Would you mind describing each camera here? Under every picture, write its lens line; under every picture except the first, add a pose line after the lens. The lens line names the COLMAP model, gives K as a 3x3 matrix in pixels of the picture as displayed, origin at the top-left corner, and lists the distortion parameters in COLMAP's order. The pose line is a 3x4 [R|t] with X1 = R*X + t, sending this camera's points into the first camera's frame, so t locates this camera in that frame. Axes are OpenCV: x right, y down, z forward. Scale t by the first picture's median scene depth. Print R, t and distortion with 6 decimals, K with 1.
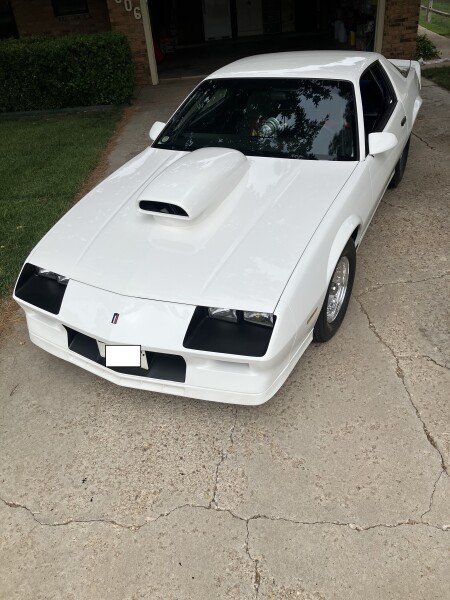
lens RADIAL K [[490.9, 0, 225.3], [0, 490.9, 300.4], [0, 0, 1]] dist [0.007546, 0.010191]
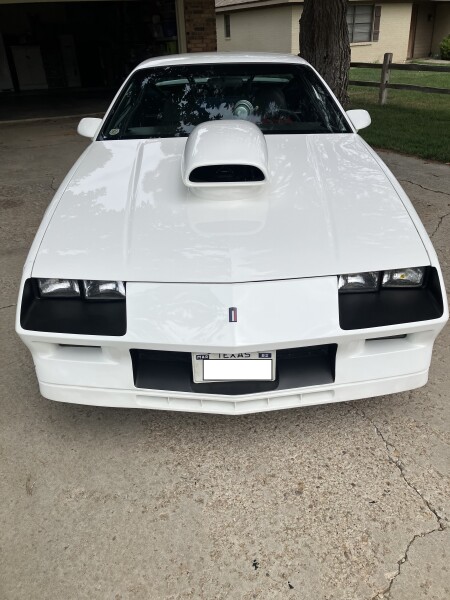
lens RADIAL K [[490.9, 0, 224.6], [0, 490.9, 299.0], [0, 0, 1]] dist [0.007546, 0.010191]
pose [[0.890631, -0.158535, 0.426195, -0.504934], [0.212840, 0.973587, -0.082626, 0.066547], [-0.401839, 0.164301, 0.900850, 0.350293]]
